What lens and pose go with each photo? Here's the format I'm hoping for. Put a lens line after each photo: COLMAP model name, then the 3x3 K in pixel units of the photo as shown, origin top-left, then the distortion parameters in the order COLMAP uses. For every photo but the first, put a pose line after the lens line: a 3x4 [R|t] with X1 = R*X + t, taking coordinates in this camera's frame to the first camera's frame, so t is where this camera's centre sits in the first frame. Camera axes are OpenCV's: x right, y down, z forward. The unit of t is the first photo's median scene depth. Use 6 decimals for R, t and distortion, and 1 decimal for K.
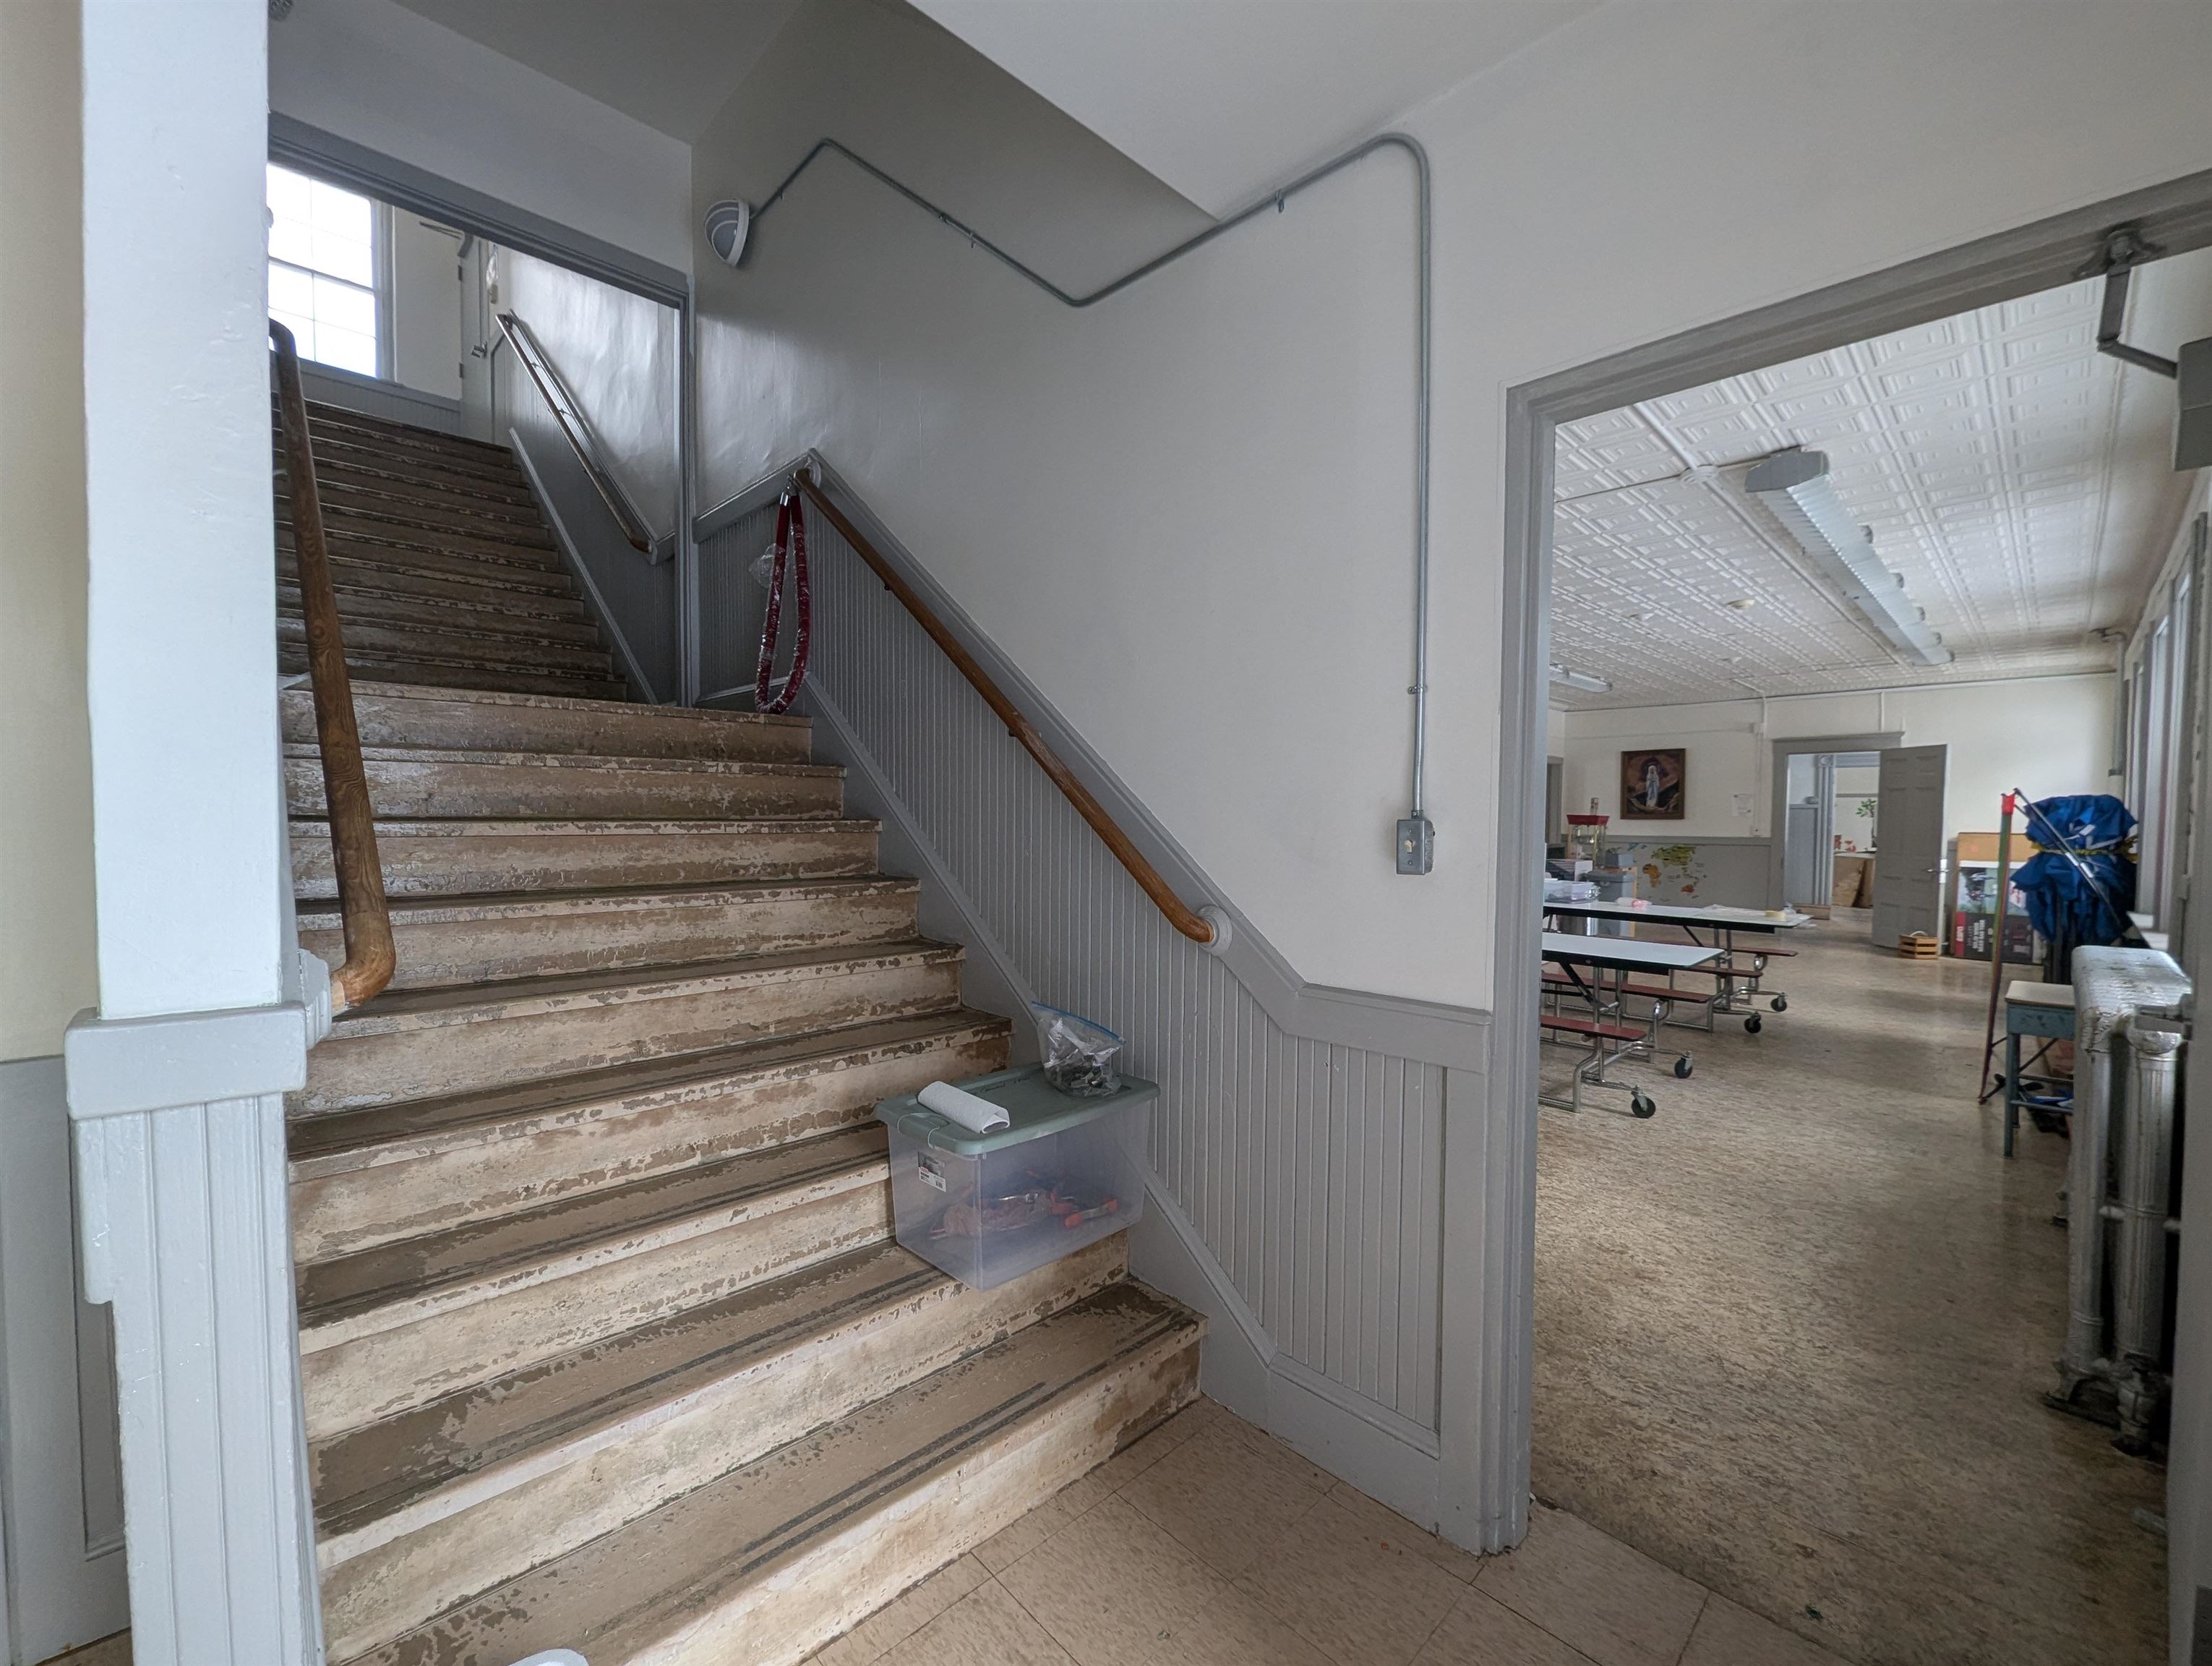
lens RADIAL K [[924.5, 0, 1113.7], [0, 924.5, 844.5], [0, 0, 1]] dist [0.001351, 0.000995]
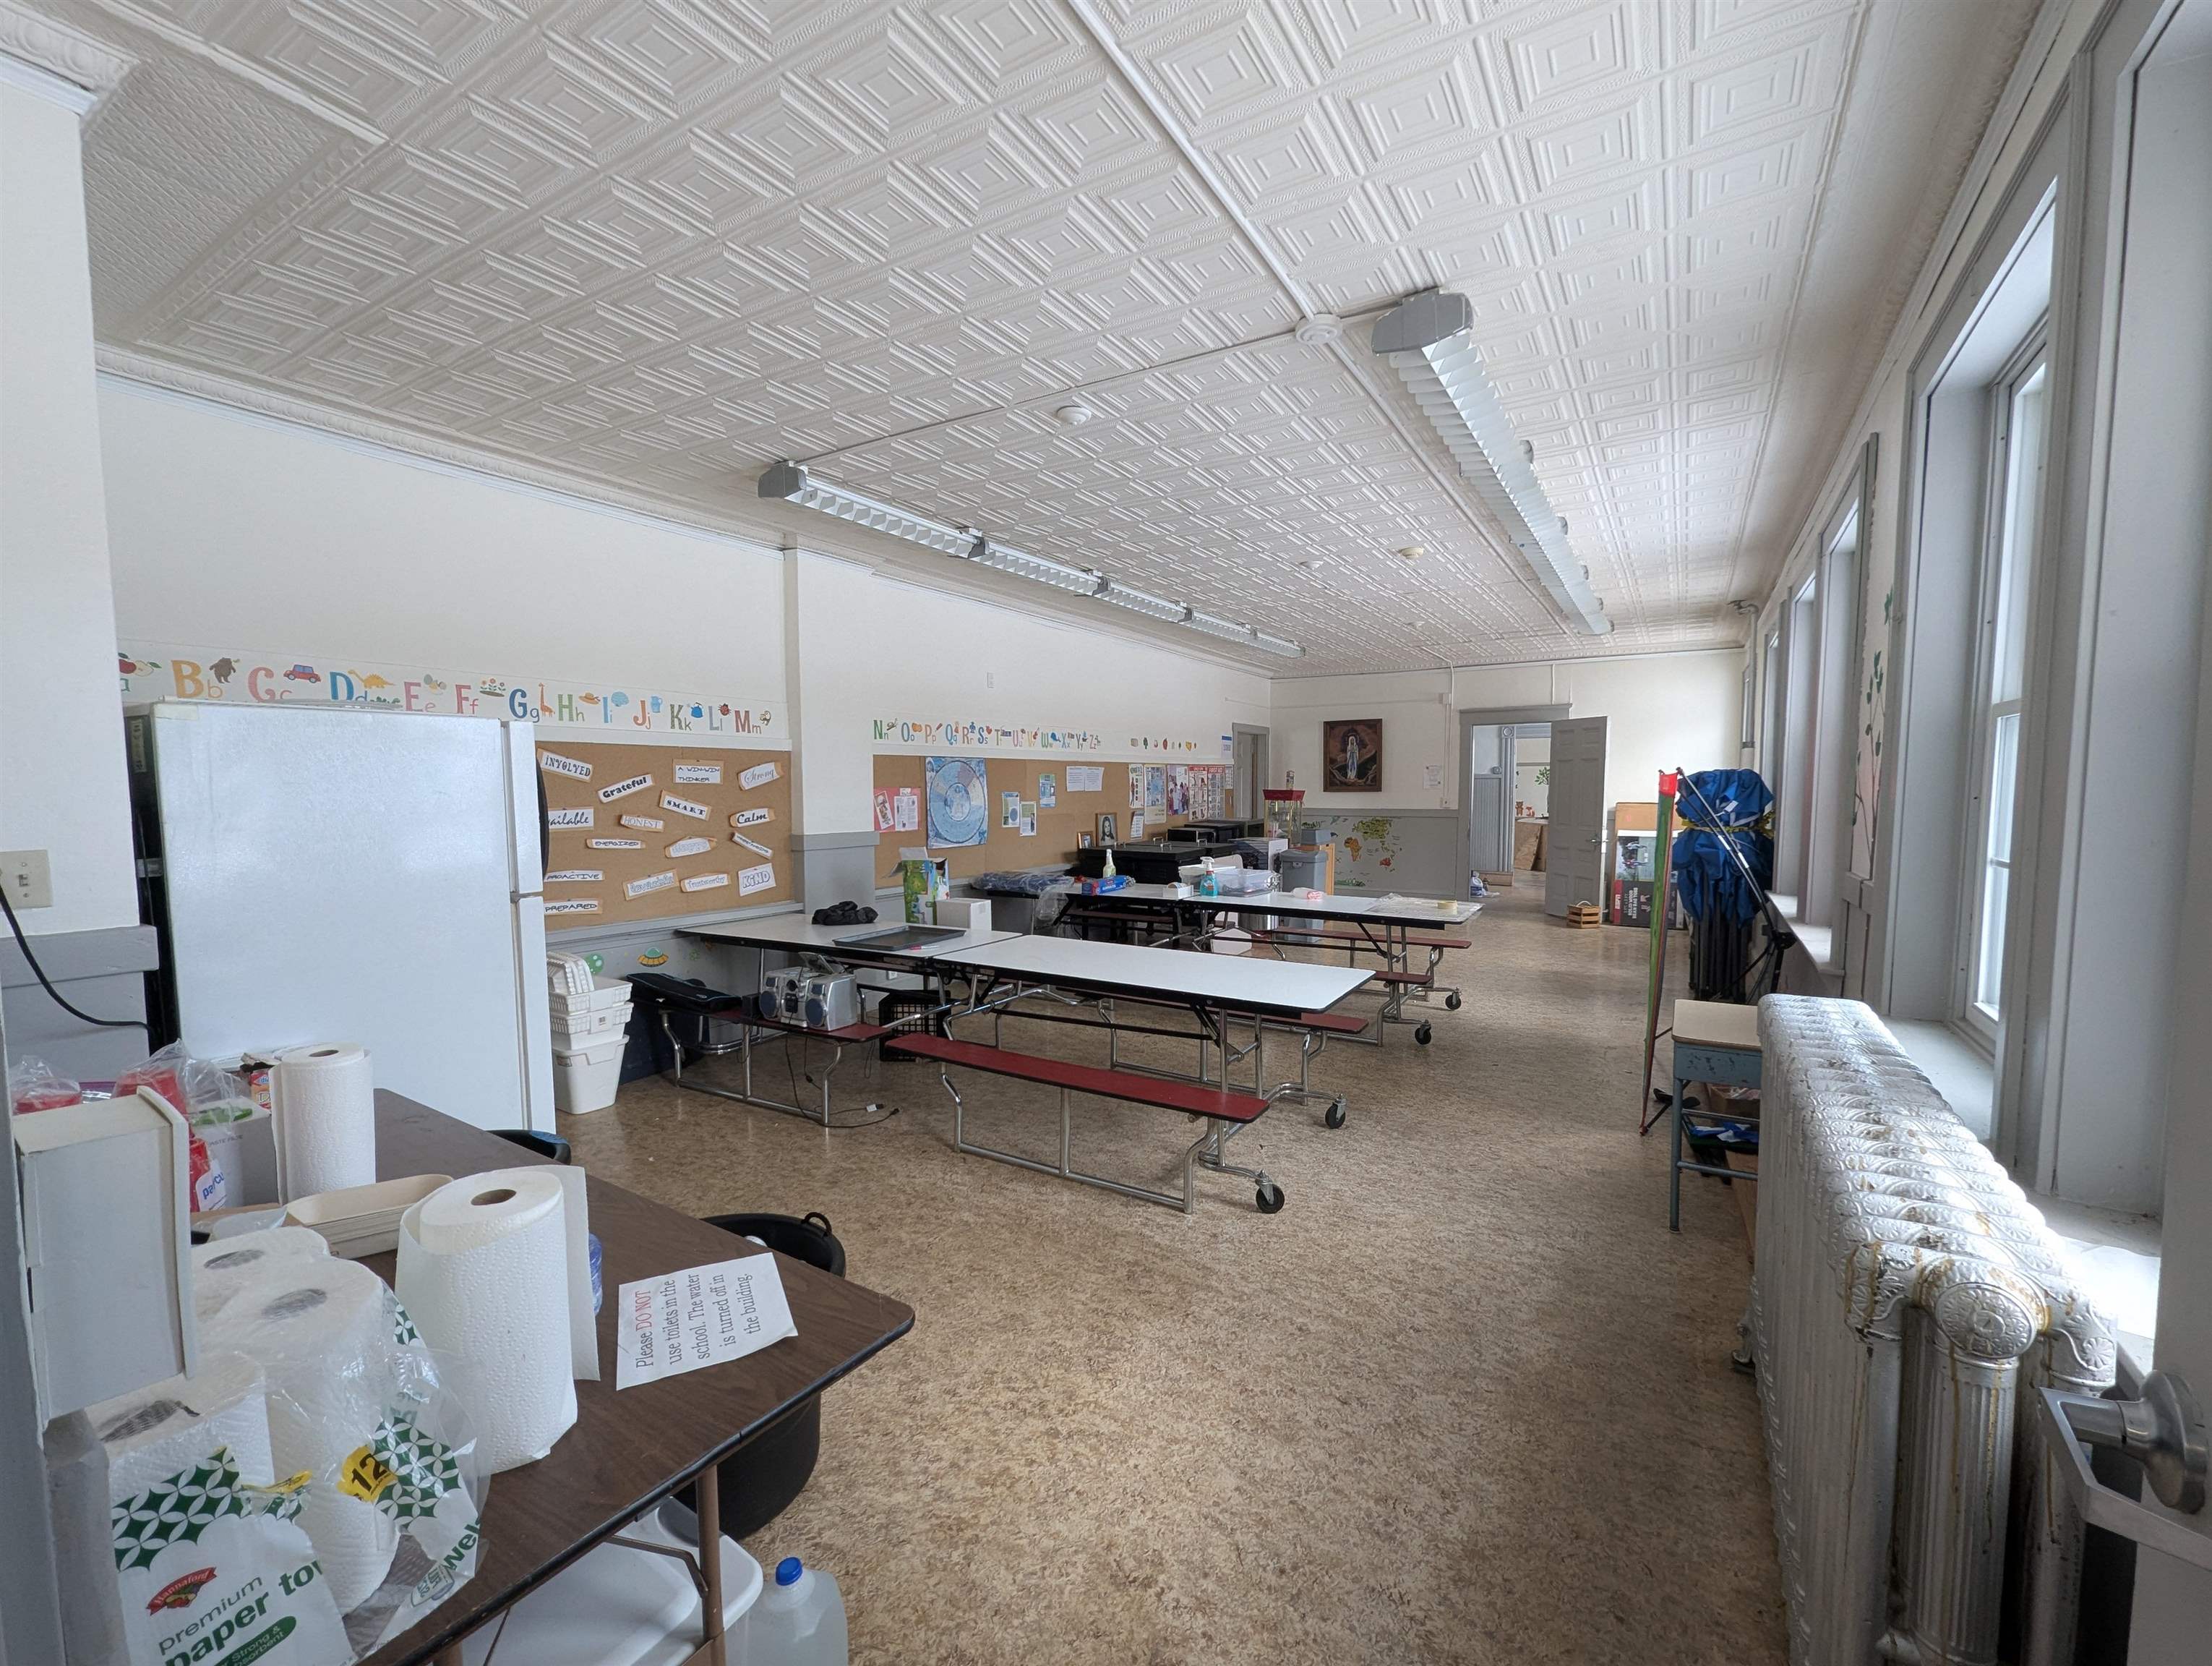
lens RADIAL K [[924.5, 0, 1113.7], [0, 924.5, 844.5], [0, 0, 1]] dist [0.001351, 0.000995]
pose [[0.970088, -0.026481, 0.241304, 0.180302], [0.018224, 0.999172, 0.036387, -0.020631], [-0.242067, -0.030901, 0.969767, 0.204398]]
